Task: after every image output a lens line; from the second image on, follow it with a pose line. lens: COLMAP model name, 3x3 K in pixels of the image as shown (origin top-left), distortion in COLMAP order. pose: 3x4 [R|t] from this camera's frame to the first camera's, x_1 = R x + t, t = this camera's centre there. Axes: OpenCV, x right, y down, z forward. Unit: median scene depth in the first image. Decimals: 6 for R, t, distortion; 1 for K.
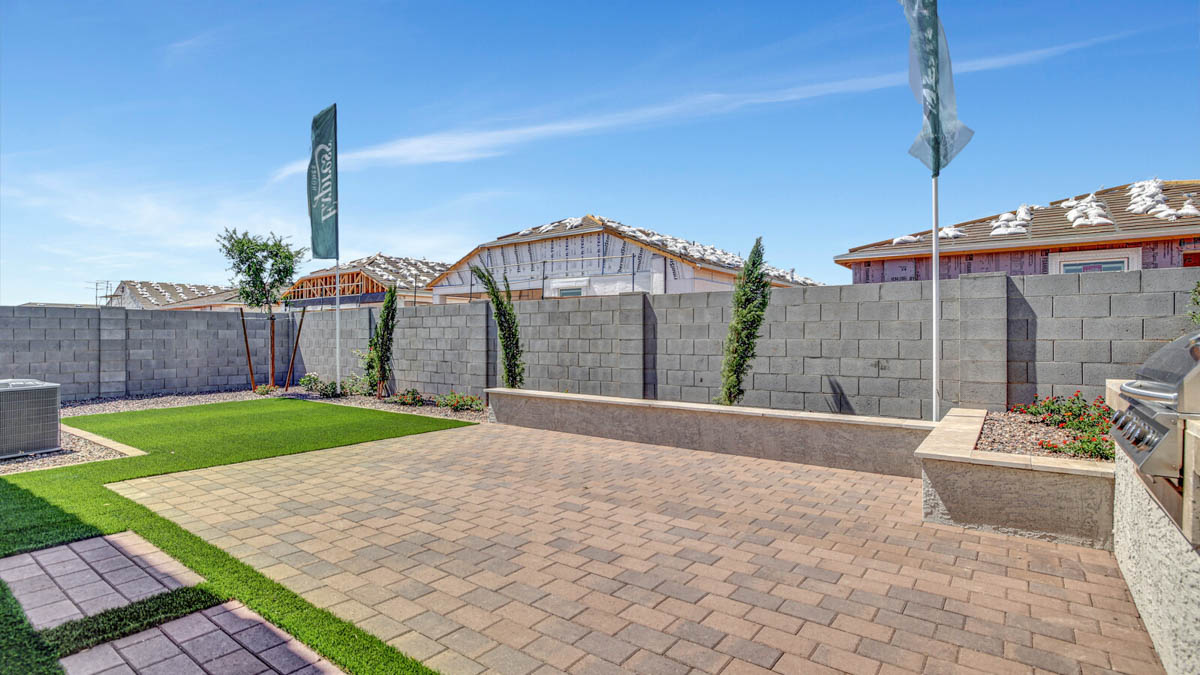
lens RADIAL K [[568.3, 0, 598.7], [0, 568.3, 337.0], [0, 0, 1]] dist [0.000179, 0.000087]
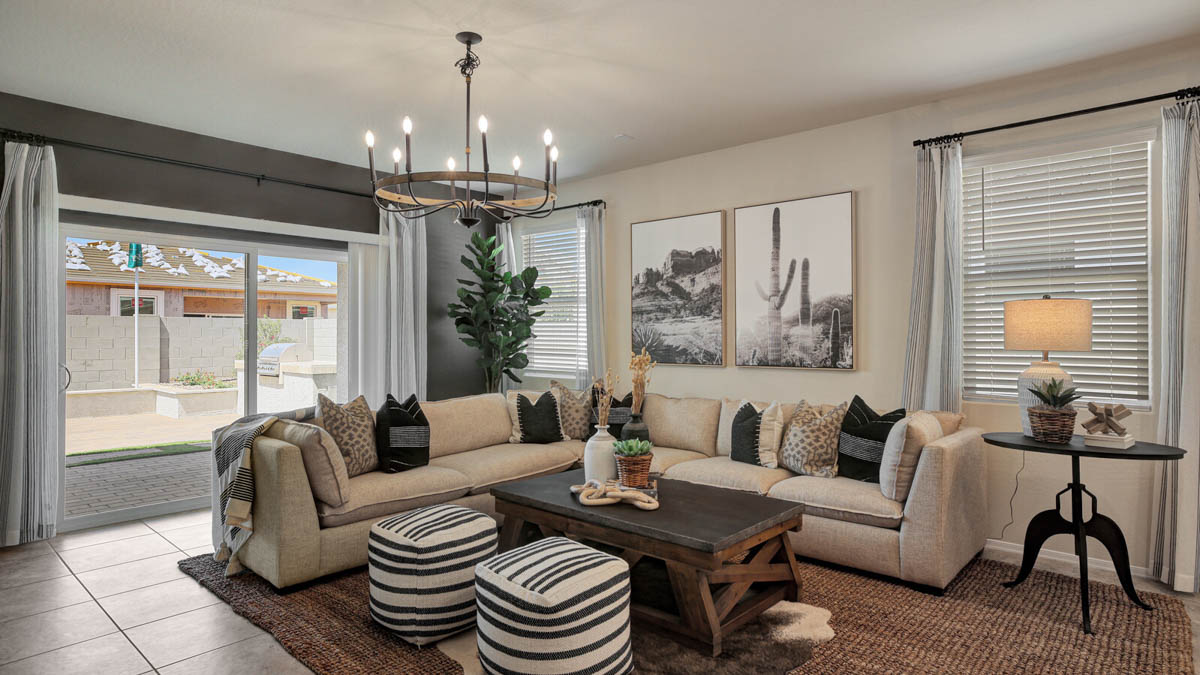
lens RADIAL K [[650.2, 0, 599.7], [0, 650.2, 339.5], [0, 0, 1]] dist [-0.001432, -0.000177]
pose [[0.091778, 0.000755, 0.995779, -0.849771], [0.000404, 1.000000, -0.000796, -0.012482], [-0.995779, 0.000475, 0.091777, -0.463654]]
